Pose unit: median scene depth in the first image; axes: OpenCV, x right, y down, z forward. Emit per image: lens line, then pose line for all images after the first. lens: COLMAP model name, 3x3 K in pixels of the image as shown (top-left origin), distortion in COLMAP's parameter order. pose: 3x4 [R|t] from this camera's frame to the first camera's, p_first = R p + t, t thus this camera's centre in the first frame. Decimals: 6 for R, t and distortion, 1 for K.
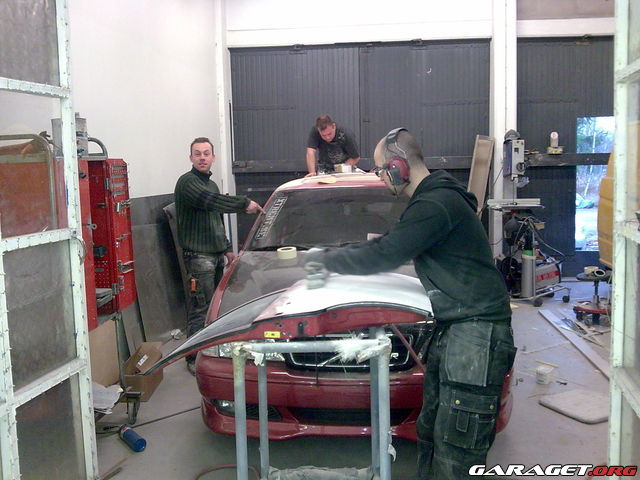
lens RADIAL K [[588.7, 0, 319.5], [0, 588.7, 212.5], [0, 0, 1]] dist [0.000335, -0.115922]
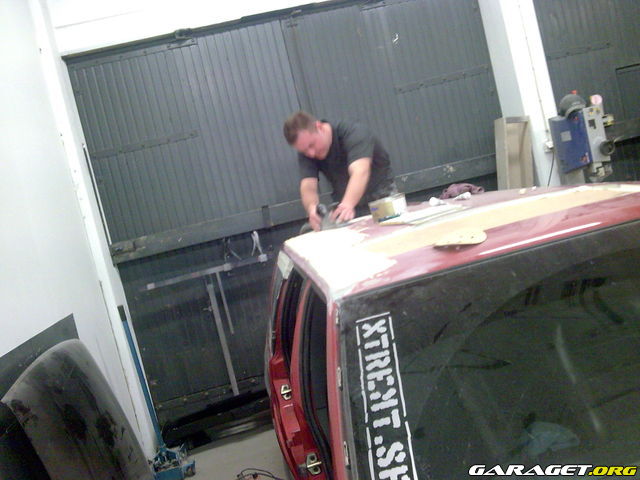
lens RADIAL K [[666.5, 0, 322.6], [0, 666.5, 226.9], [0, 0, 1]] dist [0.011972, -0.202564]
pose [[0.954454, -0.216658, 0.205128, -0.080306], [0.228170, 0.973029, -0.033943, -0.035298], [-0.192241, 0.079201, 0.978146, 0.325275]]
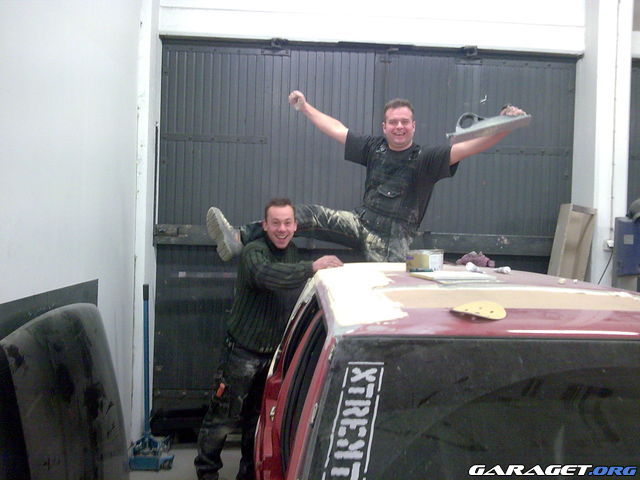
lens RADIAL K [[666.5, 0, 322.6], [0, 666.5, 226.9], [0, 0, 1]] dist [0.011972, -0.202564]
pose [[0.989888, 0.052589, 0.131745, -0.071068], [-0.041262, 0.995329, -0.087279, -0.034296], [-0.135720, 0.080960, 0.987434, 0.327810]]
